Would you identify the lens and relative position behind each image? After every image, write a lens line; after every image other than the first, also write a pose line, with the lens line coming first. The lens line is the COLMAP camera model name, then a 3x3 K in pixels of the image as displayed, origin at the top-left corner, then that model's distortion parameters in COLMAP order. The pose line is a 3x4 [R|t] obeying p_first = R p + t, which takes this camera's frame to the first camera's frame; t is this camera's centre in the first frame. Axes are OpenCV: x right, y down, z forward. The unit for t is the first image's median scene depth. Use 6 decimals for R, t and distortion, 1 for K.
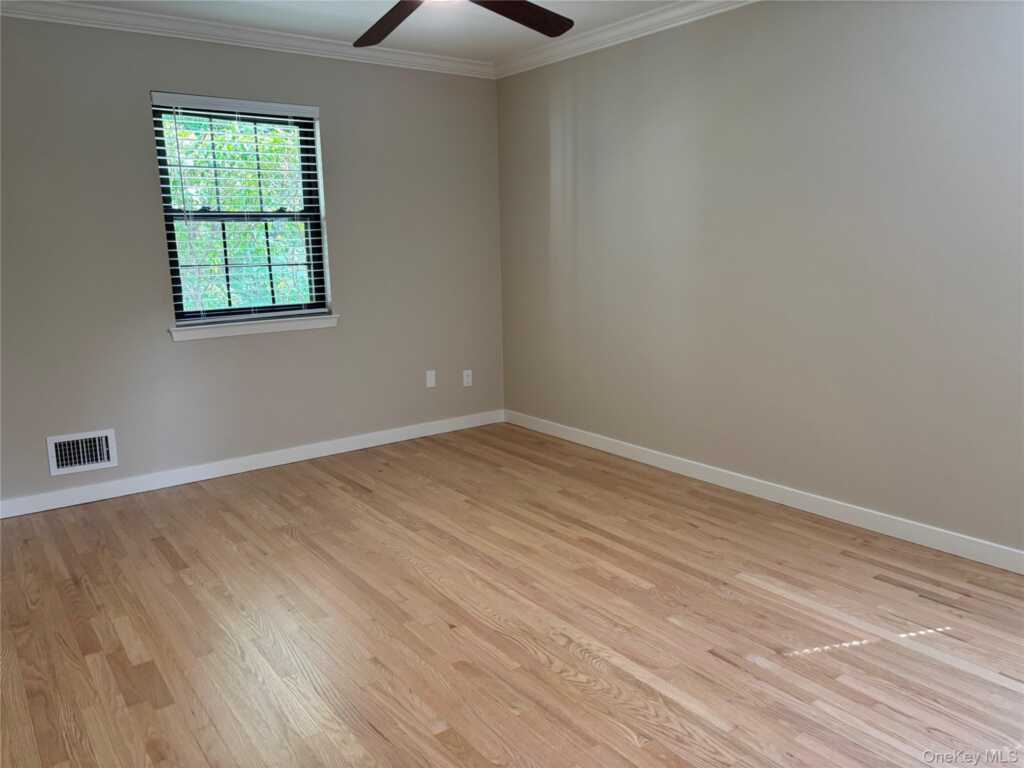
lens RADIAL K [[774.9, 0, 518.0], [0, 774.9, 377.8], [0, 0, 1]] dist [0.043449, -0.040033]
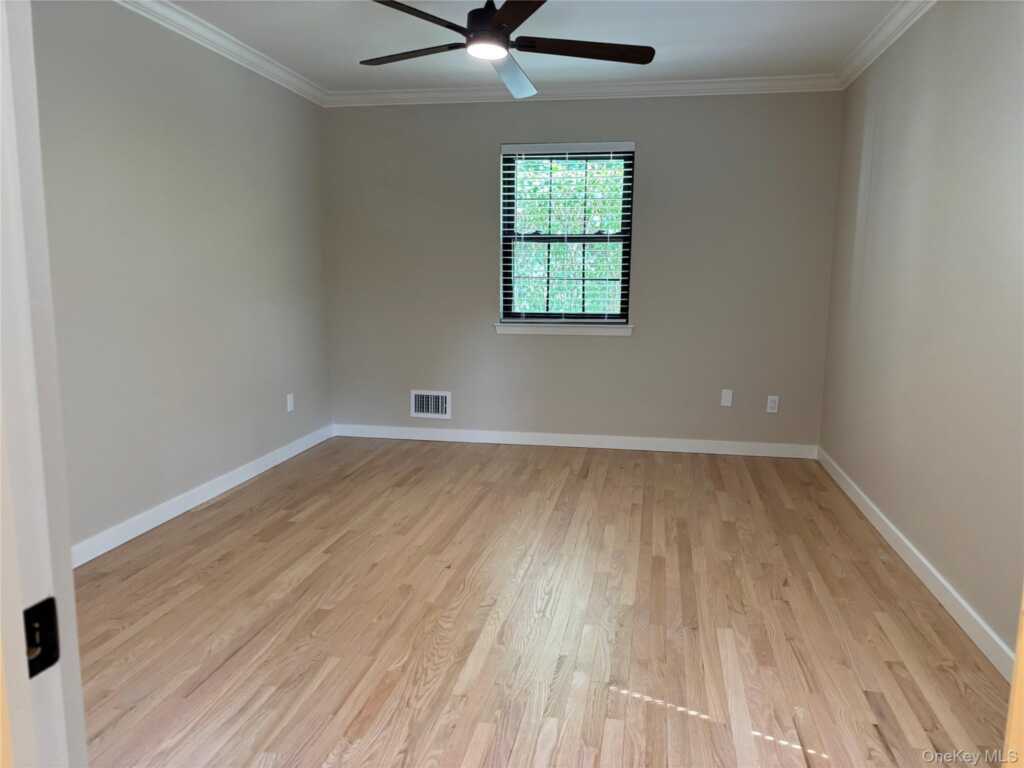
lens RADIAL K [[774.9, 0, 517.9], [0, 774.9, 384.2], [0, 0, 1]] dist [0.043449, -0.040033]
pose [[0.684655, 0.132710, -0.716683, 0.544942], [-0.149150, 0.987986, 0.040463, -0.021522], [0.713443, 0.079190, 0.696224, 0.132116]]
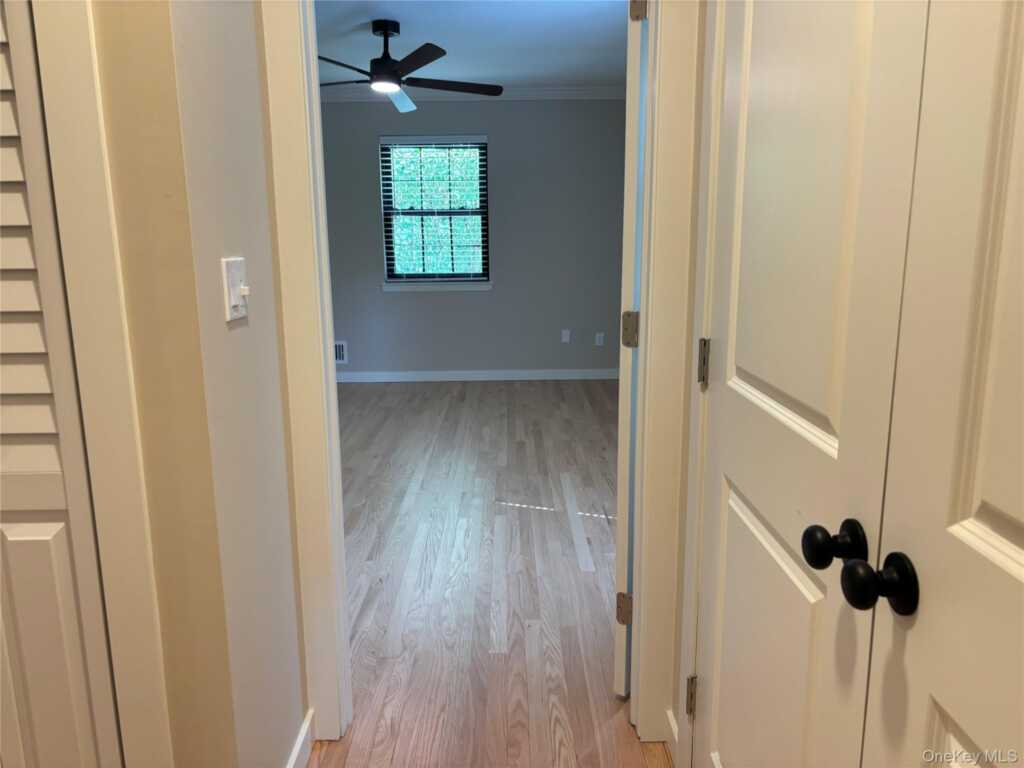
lens RADIAL K [[774.9, 0, 522.3], [0, 774.9, 386.9], [0, 0, 1]] dist [0.043449, -0.040033]
pose [[0.814805, 0.129801, -0.565017, 0.745405], [-0.110262, 0.991520, 0.068773, 0.006171], [0.569153, 0.006263, 0.822208, -0.153367]]
